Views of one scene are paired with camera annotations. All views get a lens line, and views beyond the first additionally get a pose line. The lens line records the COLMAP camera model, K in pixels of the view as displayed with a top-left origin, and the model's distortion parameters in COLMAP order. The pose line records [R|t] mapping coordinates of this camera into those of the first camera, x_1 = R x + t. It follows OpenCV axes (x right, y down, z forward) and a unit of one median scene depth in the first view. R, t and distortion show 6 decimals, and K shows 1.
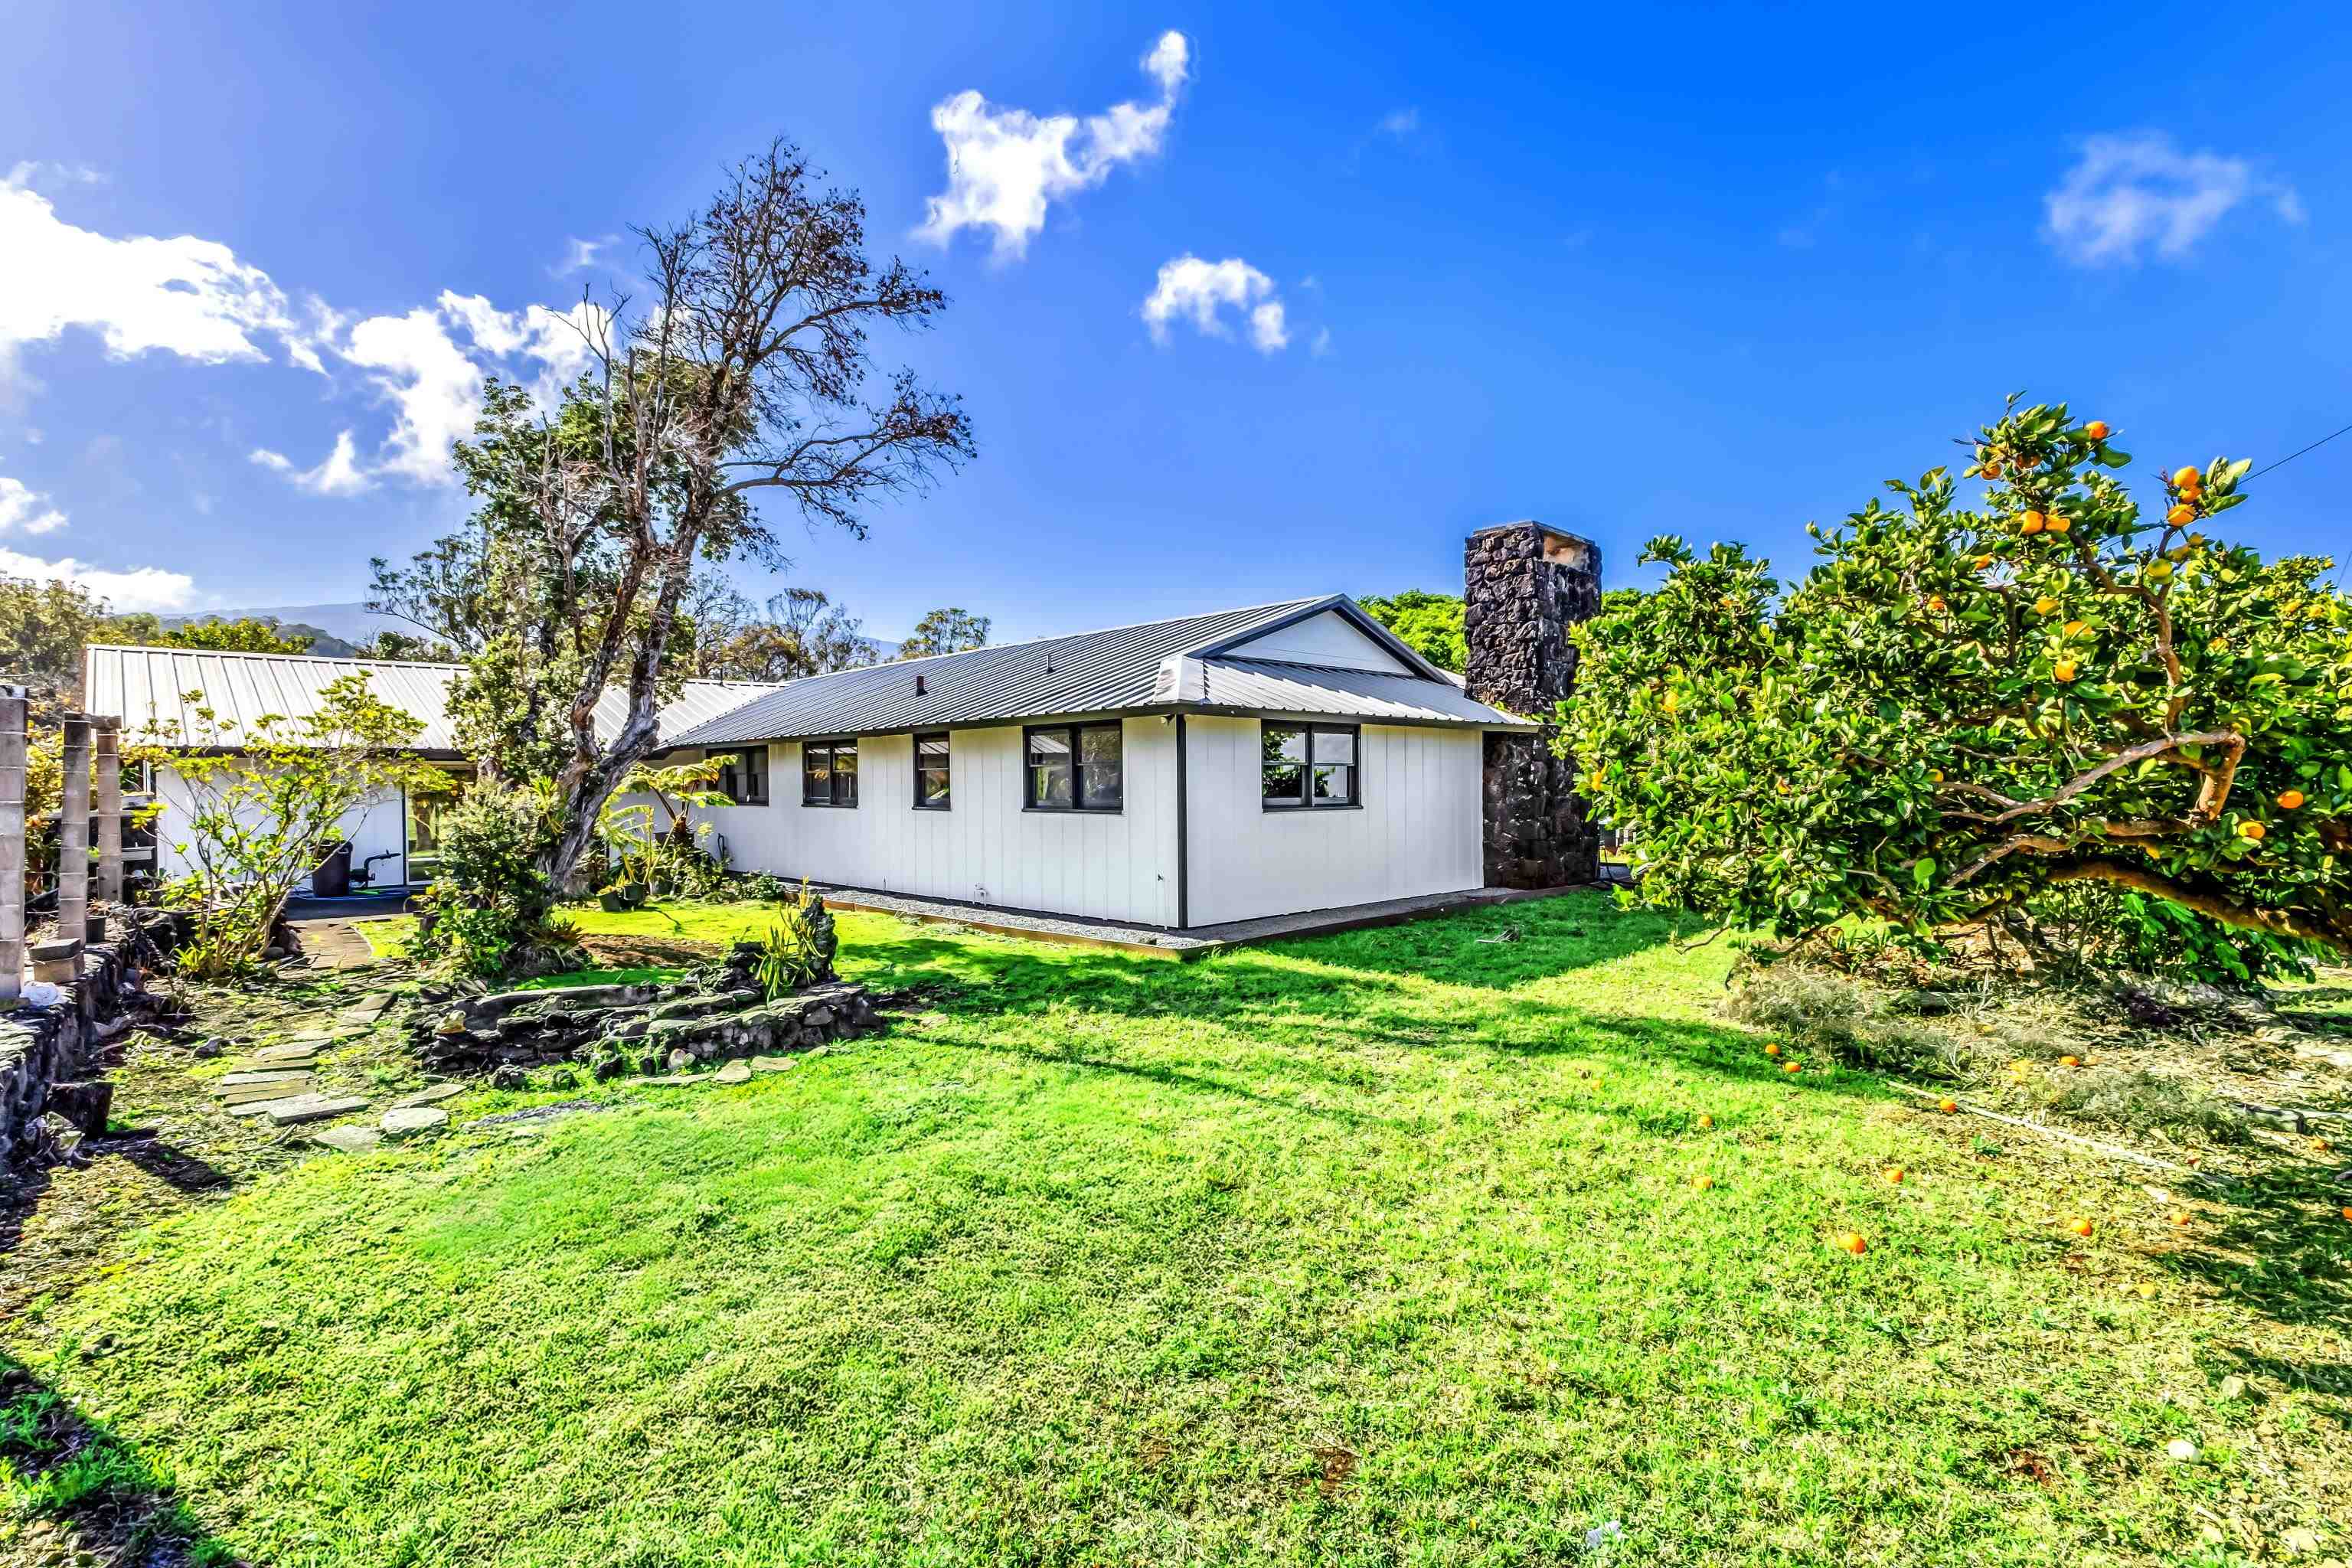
lens RADIAL K [[1060.9, 0, 1167.8], [0, 1060.9, 782.9], [0, 0, 1]] dist [0.002654, -0.001040]
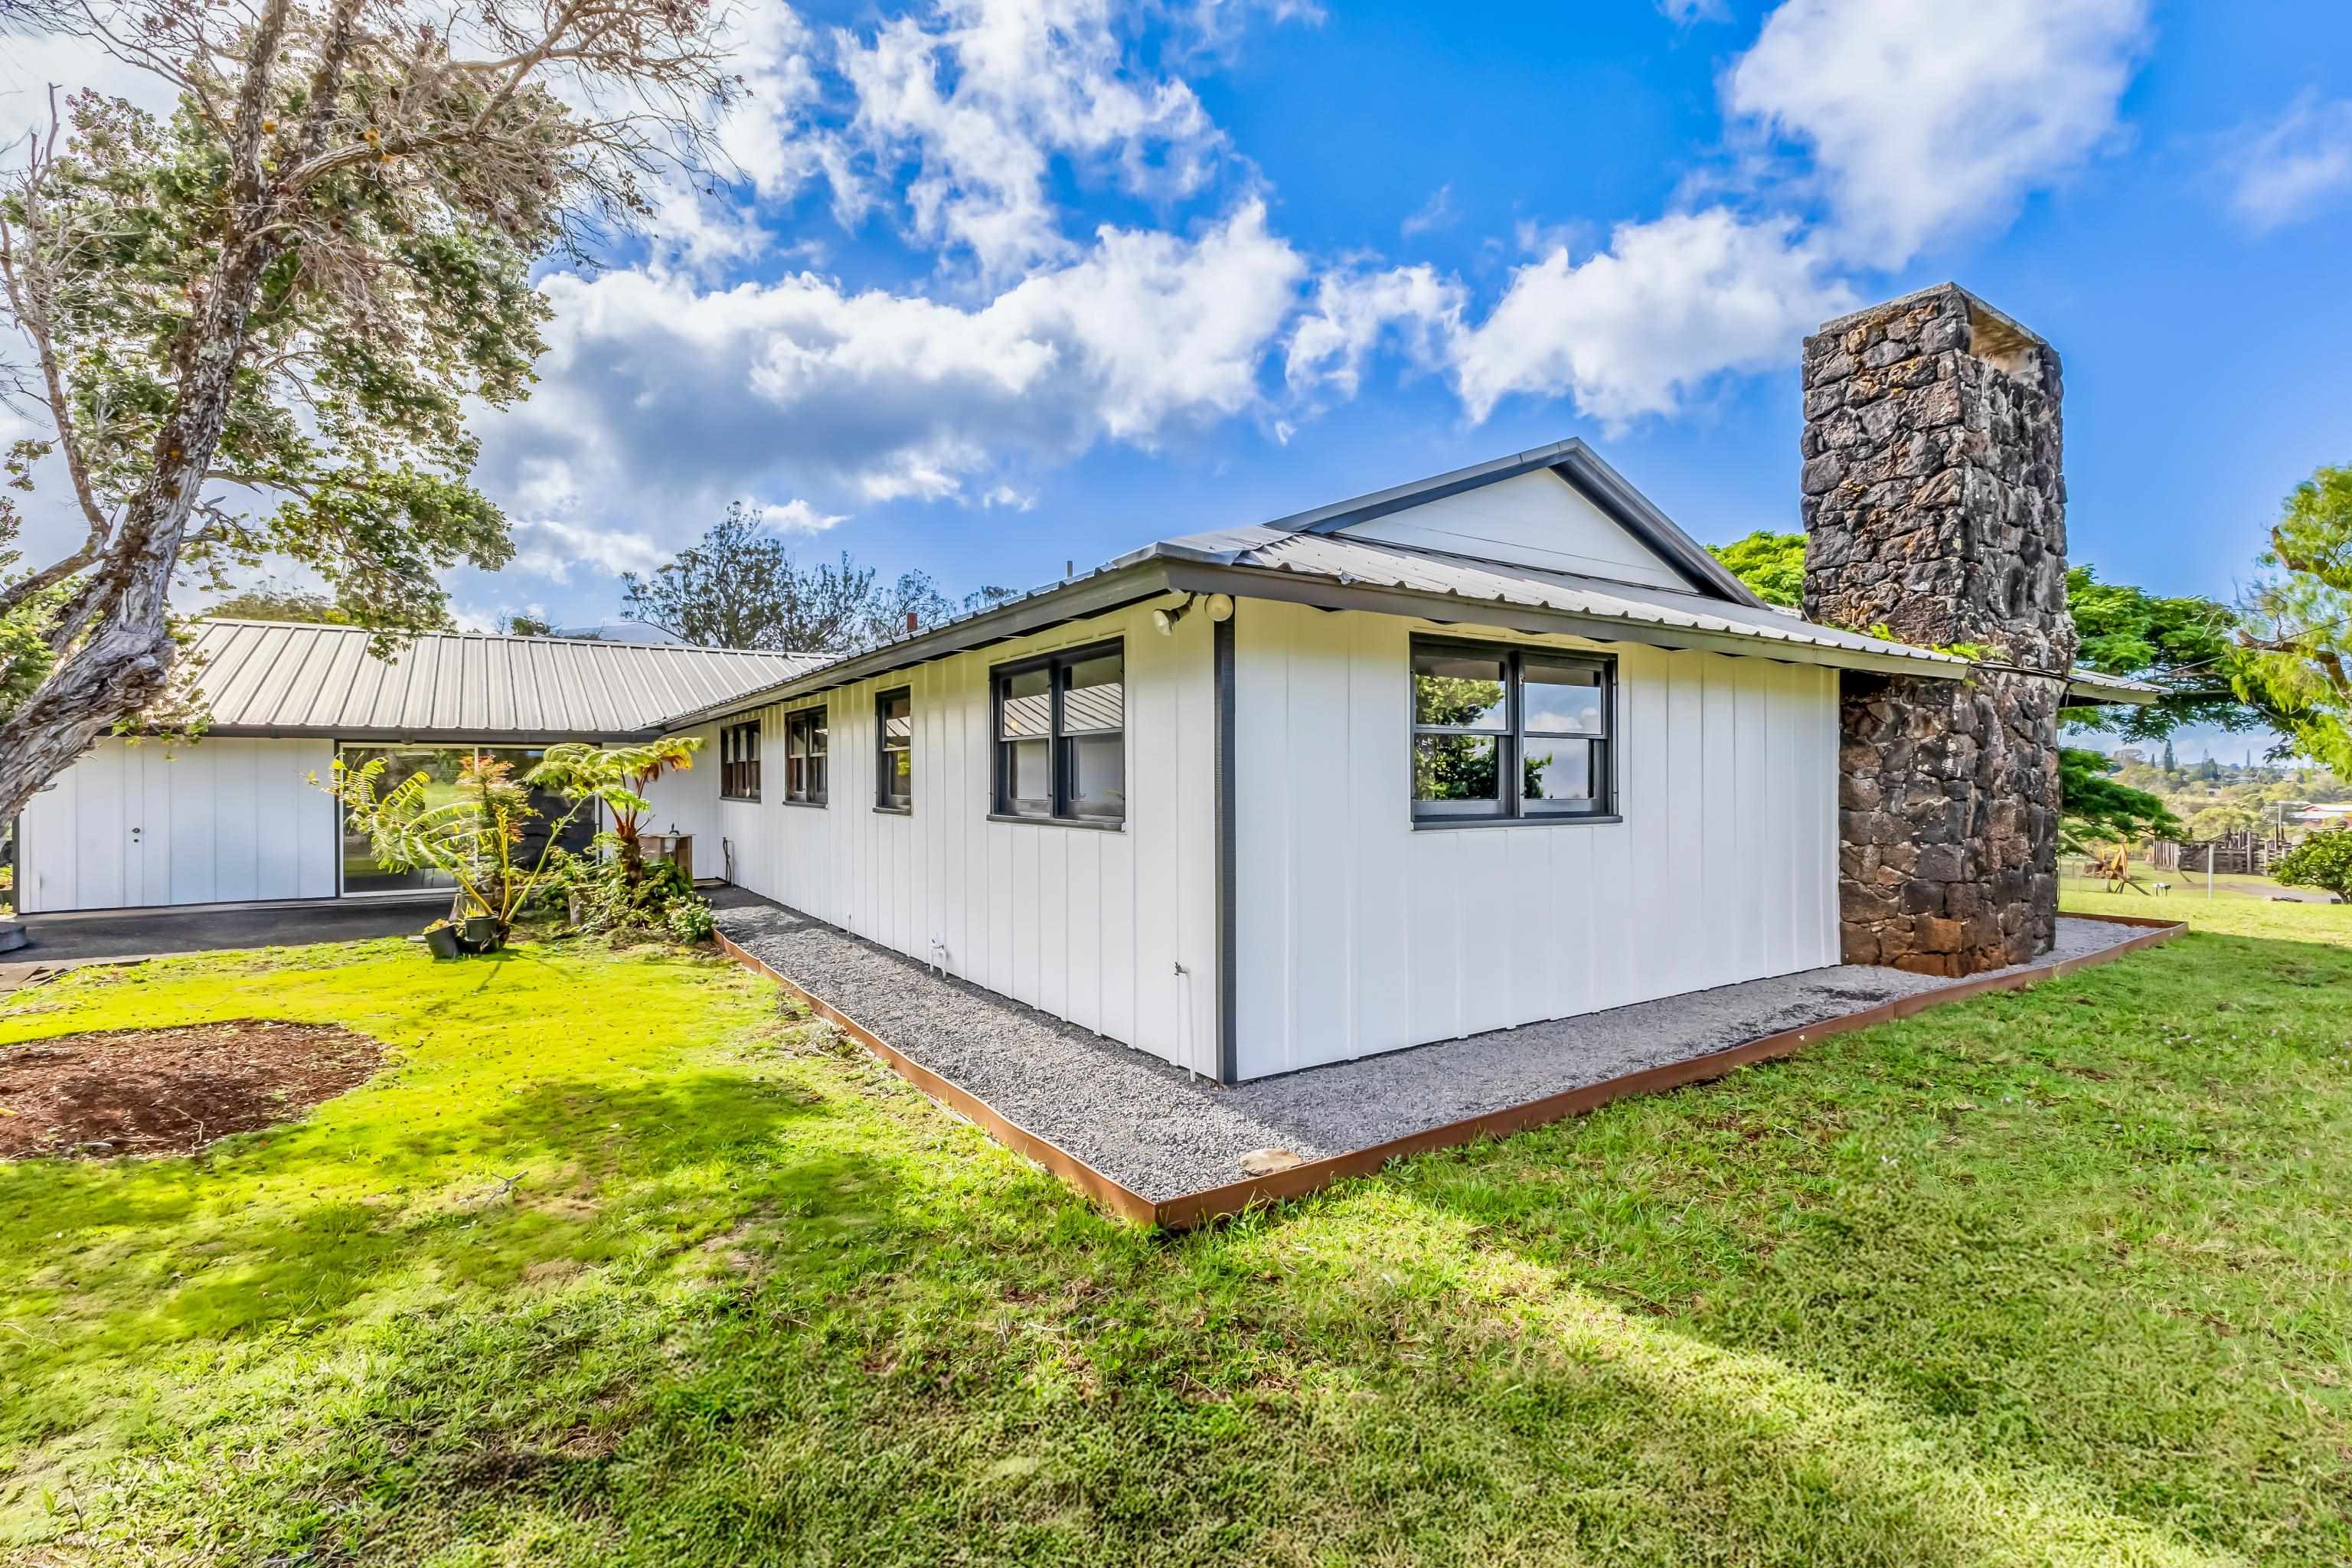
lens RADIAL K [[1060.9, 0, 1192.9], [0, 1060.9, 788.4], [0, 0, 1]] dist [0.002654, -0.001040]
pose [[0.986640, 0.005839, -0.162811, 0.056376], [-0.004741, 0.999963, 0.007130, 0.004921], [0.162847, -0.006263, 0.986632, 0.410483]]
